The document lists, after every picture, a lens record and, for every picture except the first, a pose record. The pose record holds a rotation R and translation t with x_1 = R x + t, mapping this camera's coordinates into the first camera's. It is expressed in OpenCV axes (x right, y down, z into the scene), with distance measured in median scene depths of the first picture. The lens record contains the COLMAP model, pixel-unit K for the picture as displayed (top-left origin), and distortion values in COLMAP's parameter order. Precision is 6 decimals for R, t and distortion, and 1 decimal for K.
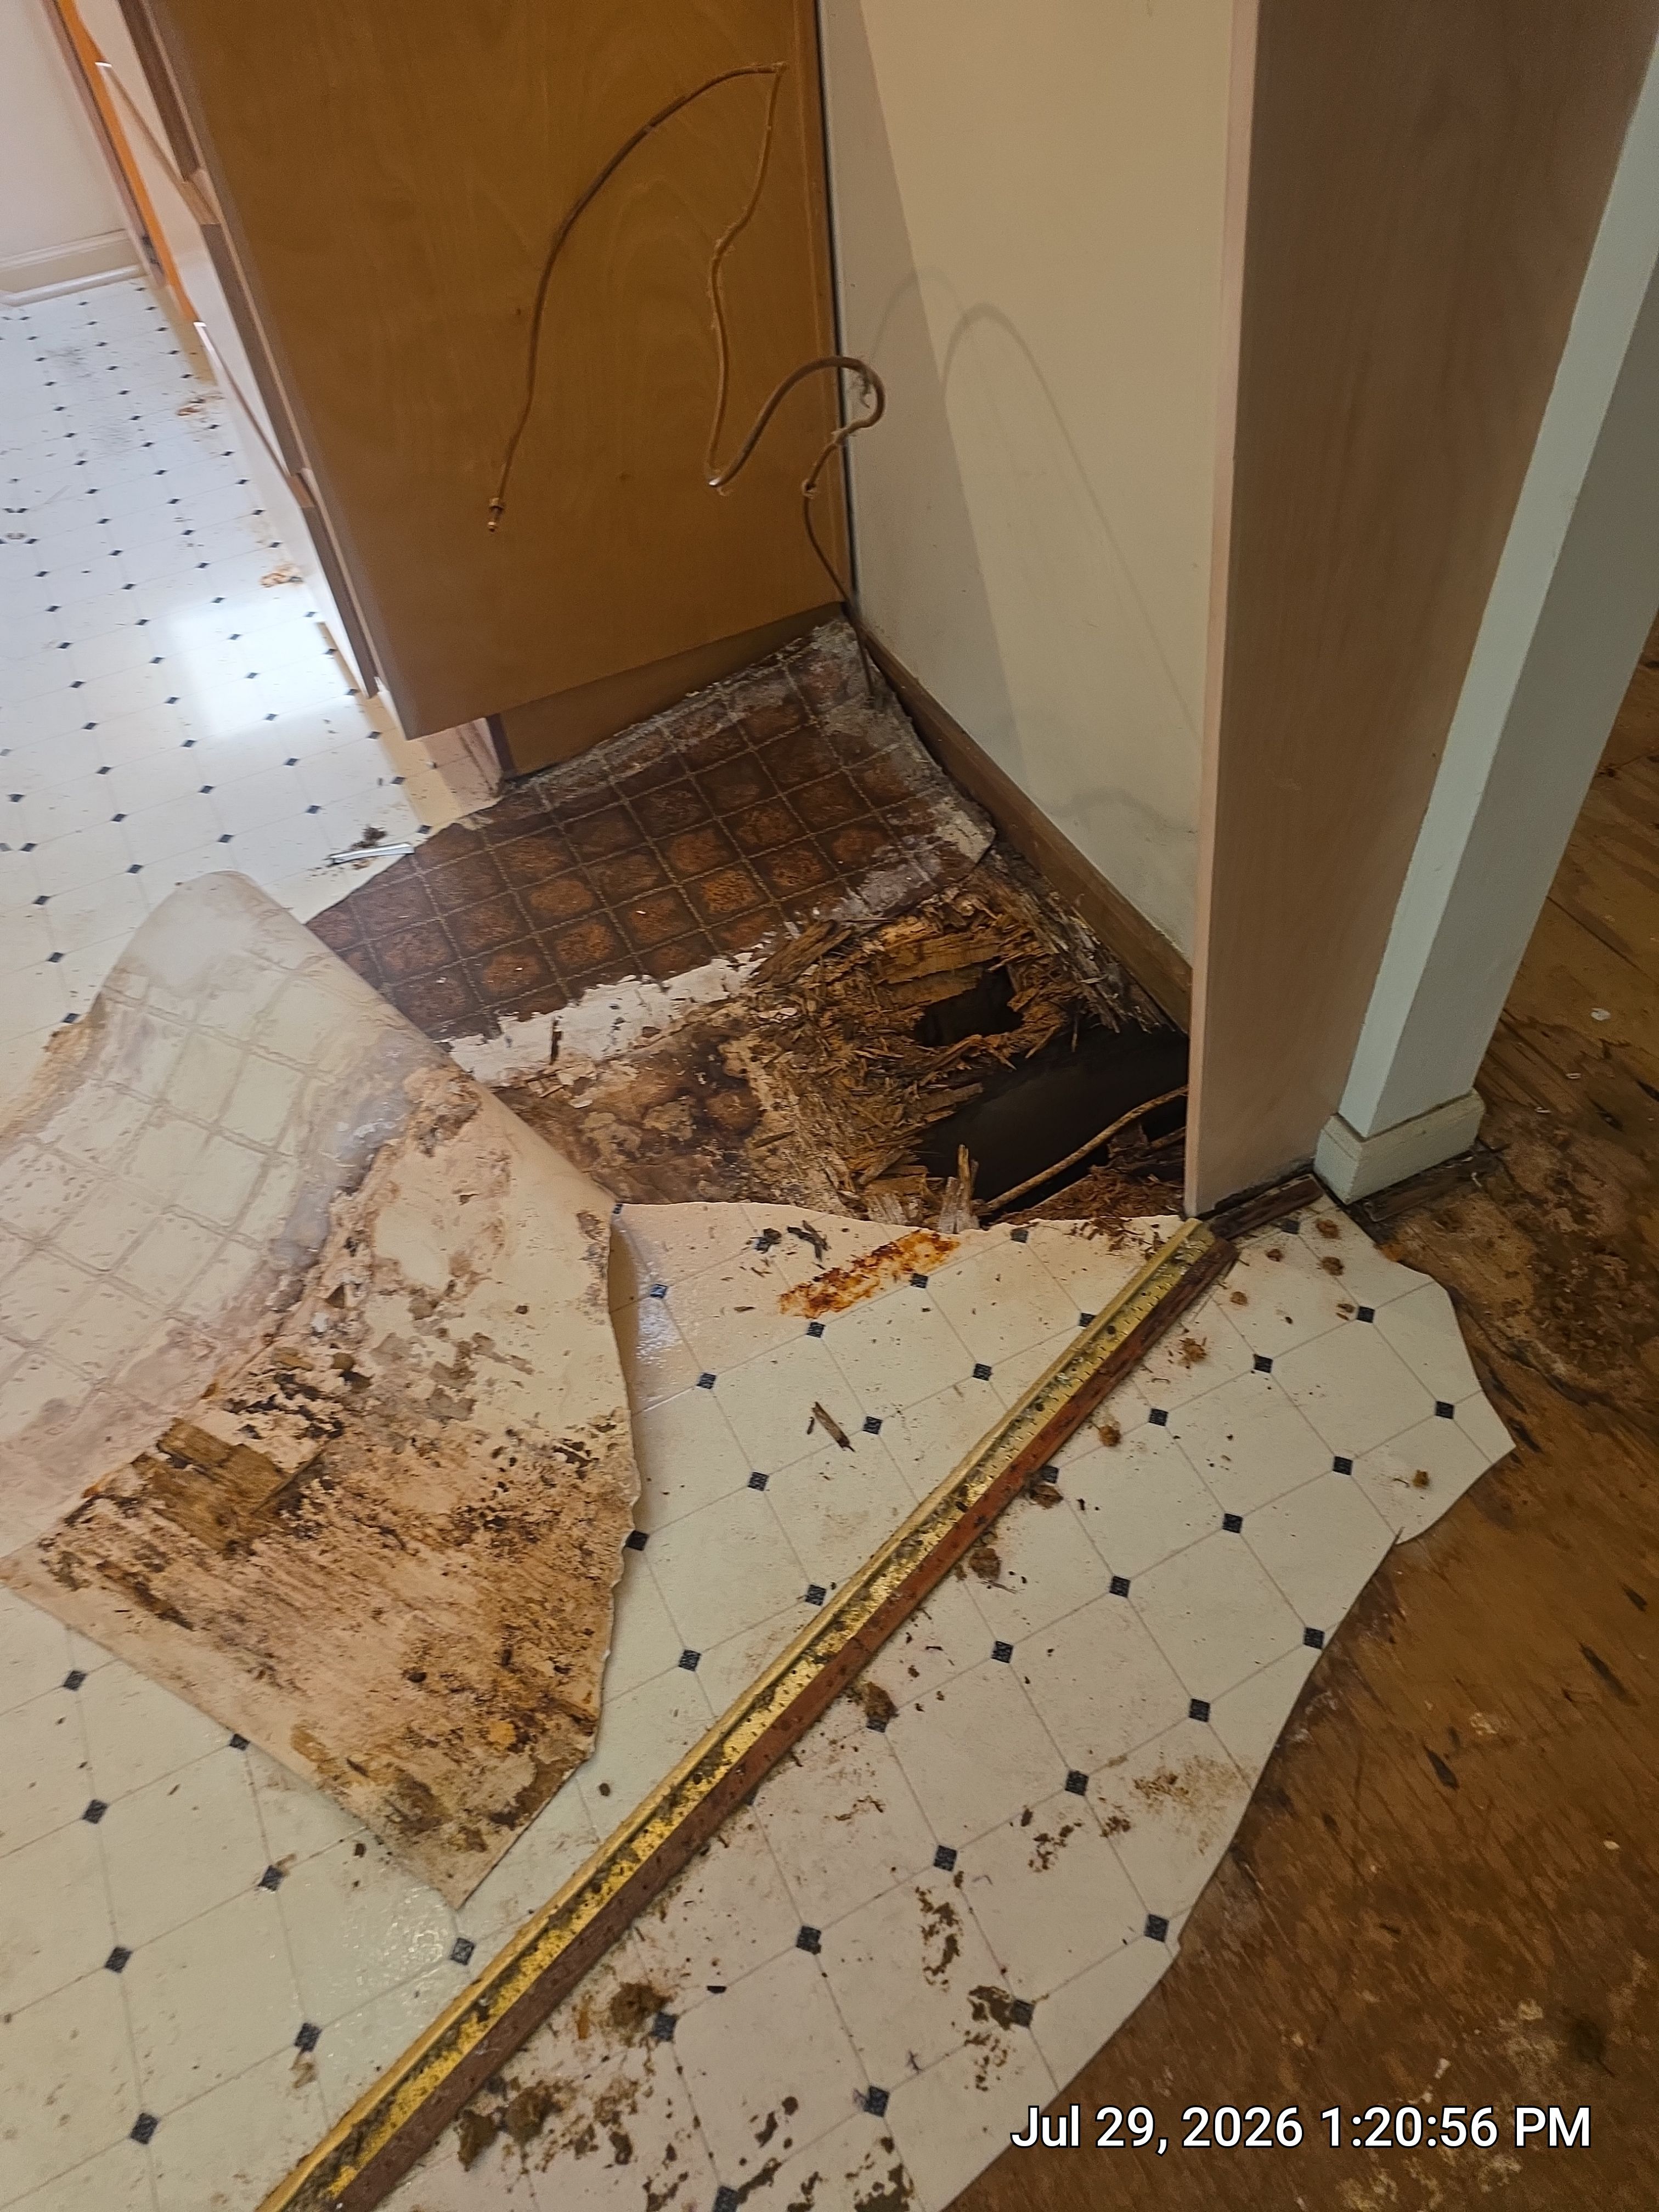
lens RADIAL K [[1478.5, 0, 851.1], [0, 1478.5, 1127.9], [0, 0, 1]] dist [0.061967, -0.053692]
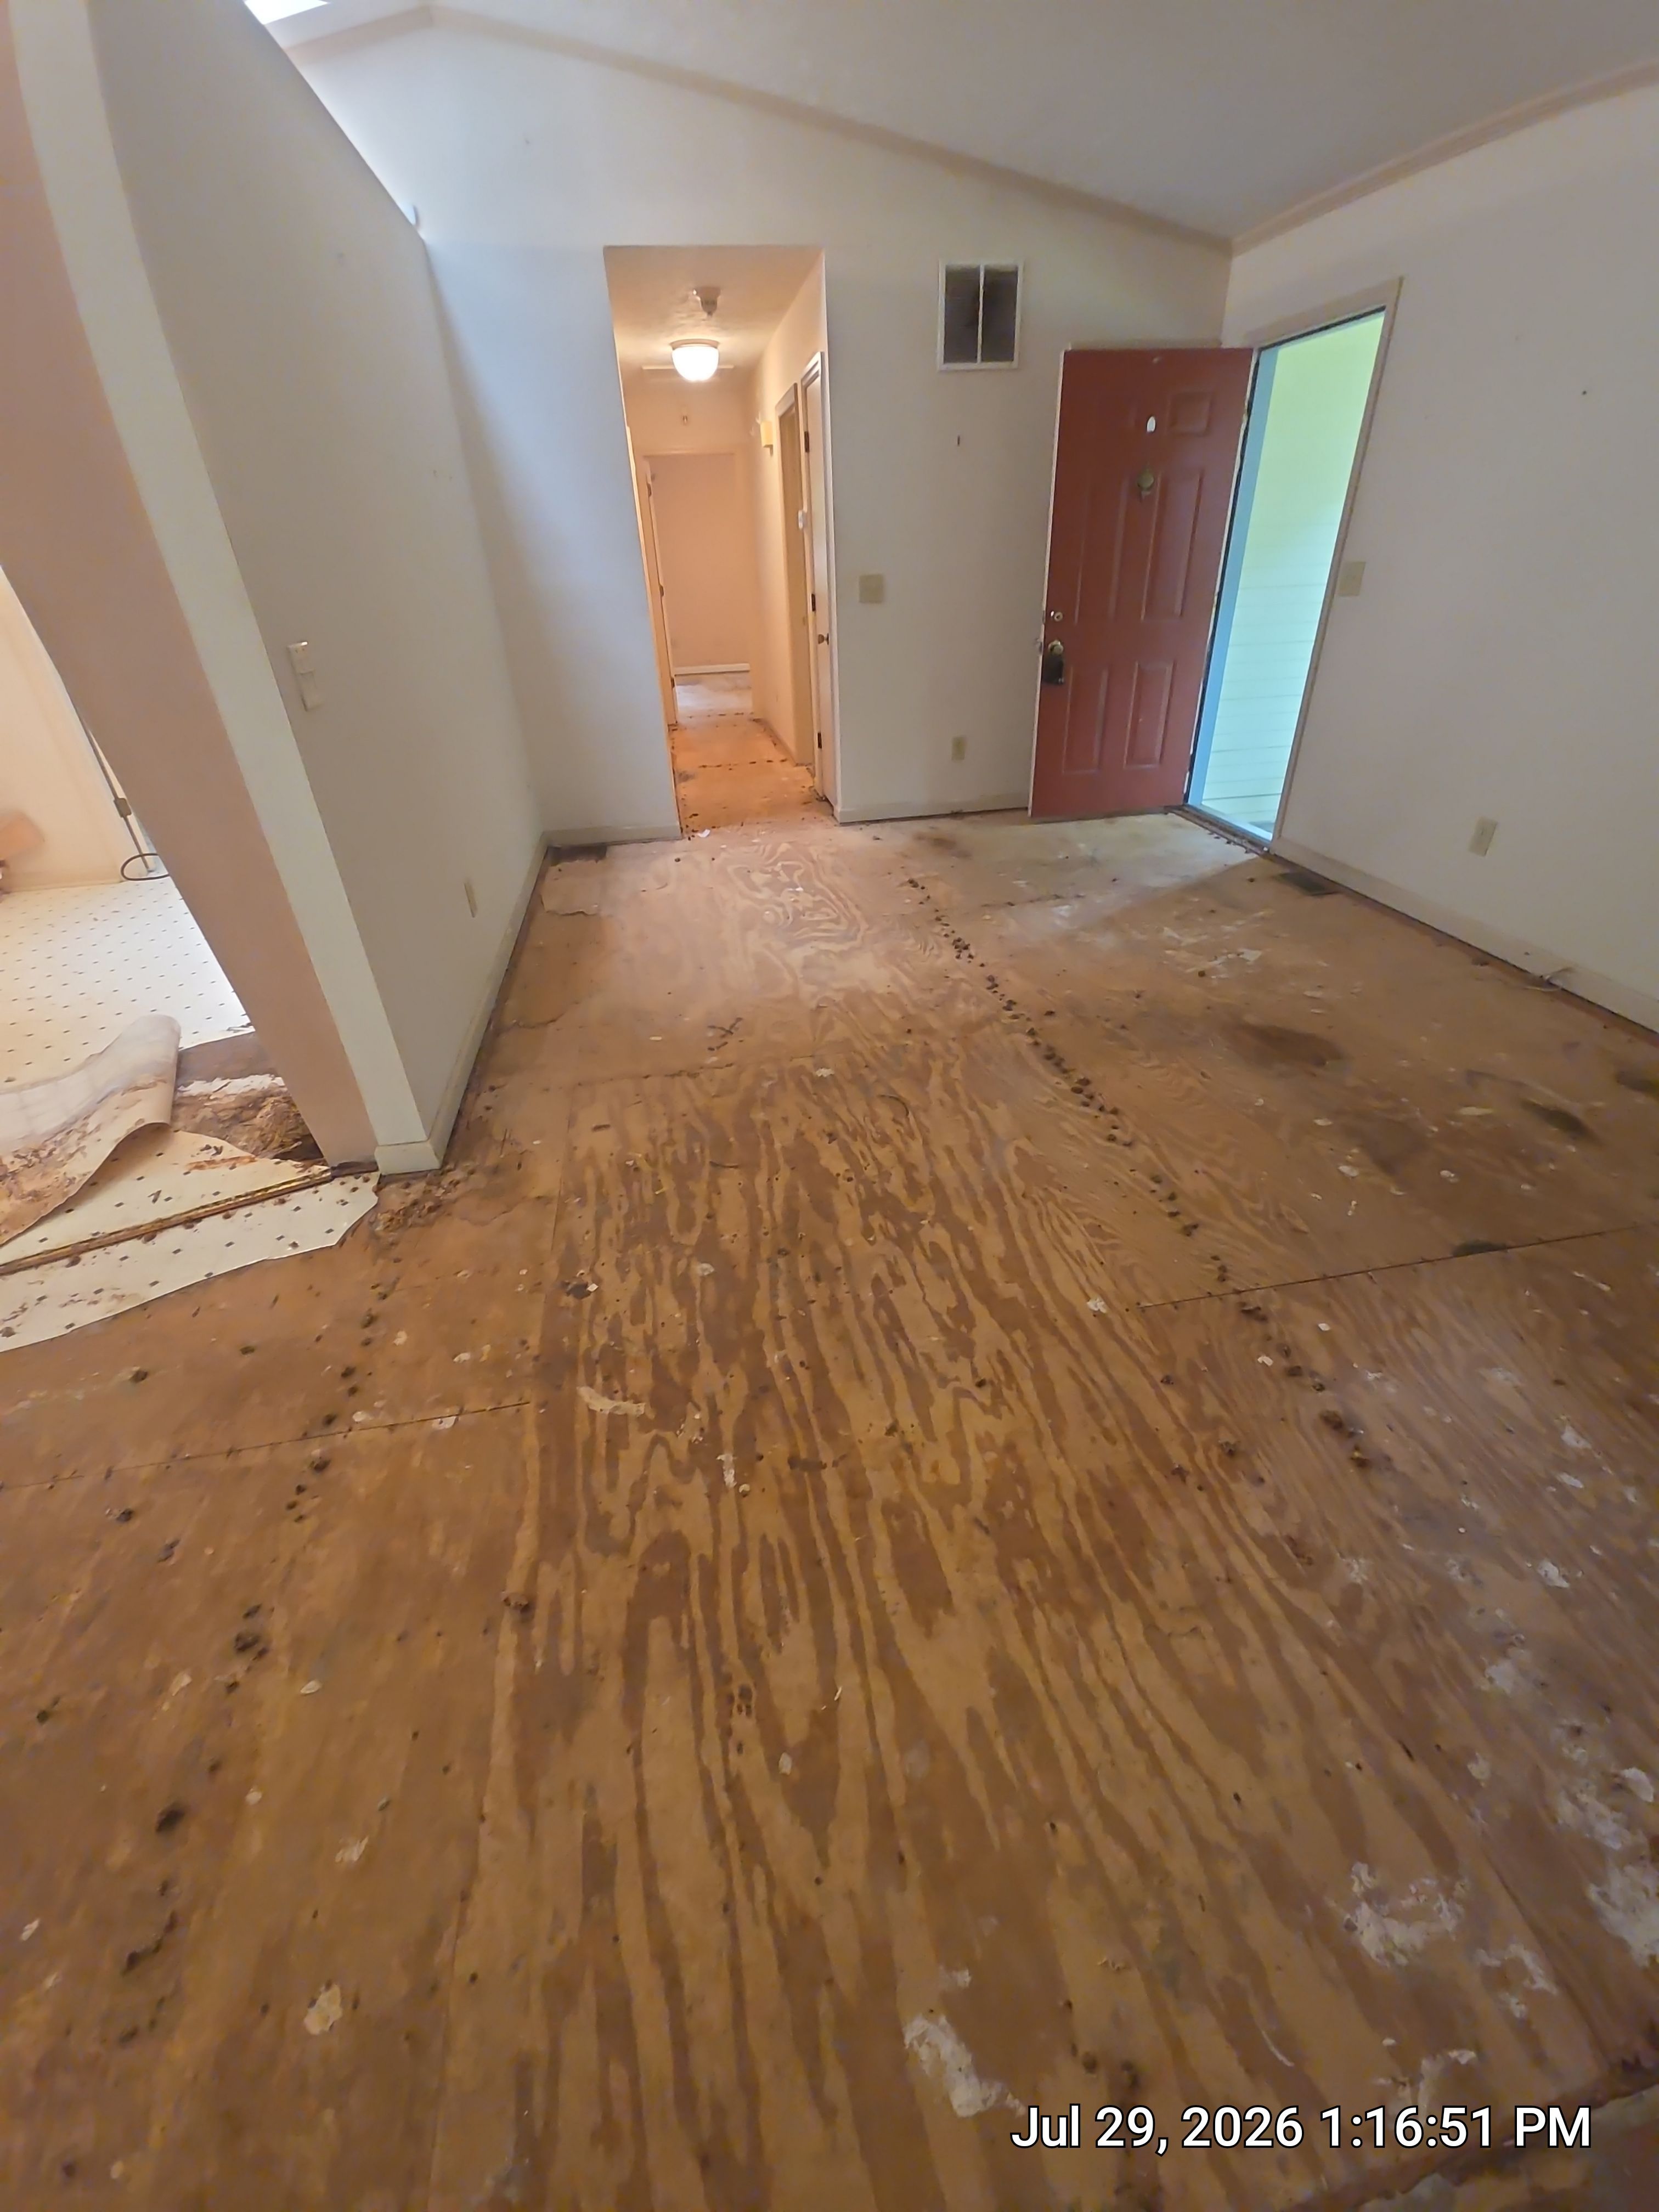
lens RADIAL K [[895.2, 0, 838.5], [0, 895.2, 1106.7], [0, 0, 1]] dist [0.006210, -0.004604]
pose [[0.956955, 0.181597, -0.226407, 1.432800], [-0.243955, 0.925882, -0.288493, 0.198932], [0.157237, 0.331308, 0.930329, -0.397963]]
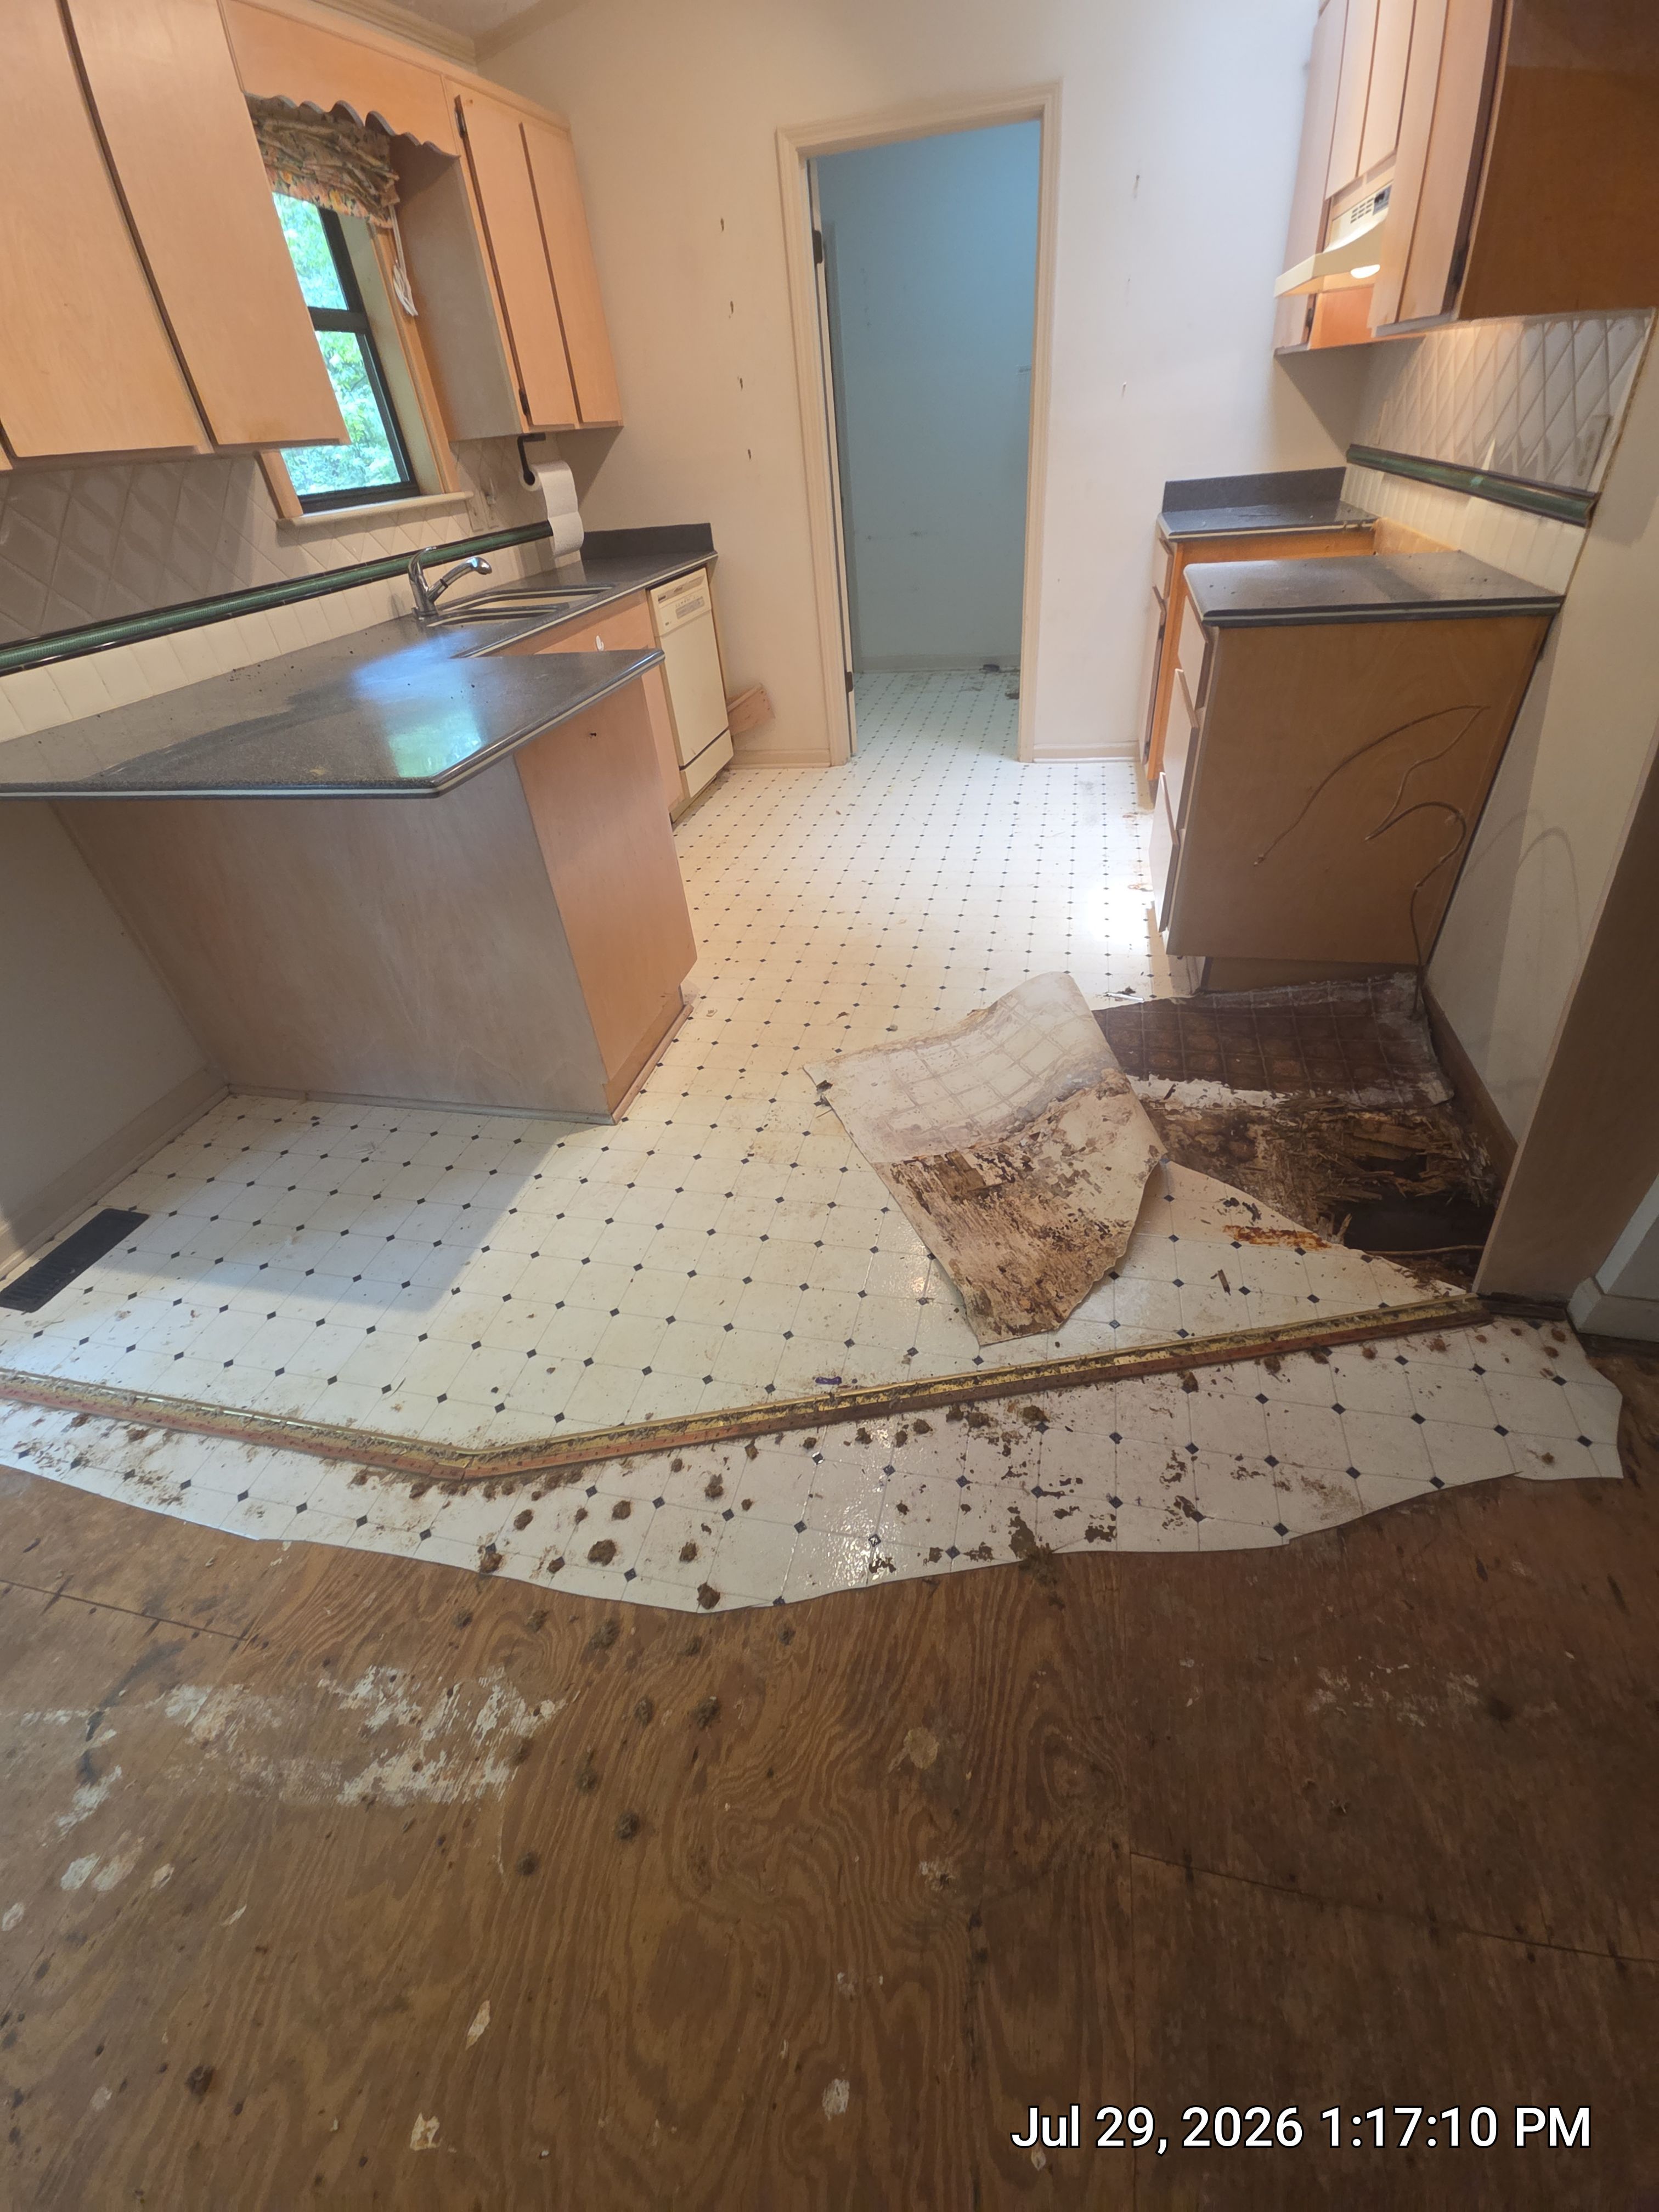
lens RADIAL K [[895.2, 0, 839.1], [0, 895.2, 1108.4], [0, 0, 1]] dist [0.006210, -0.004604]
pose [[0.769999, 0.389404, -0.505437, 0.098612], [-0.475142, 0.878658, -0.046902, 0.273612], [0.425843, 0.276269, 0.861588, -0.314460]]
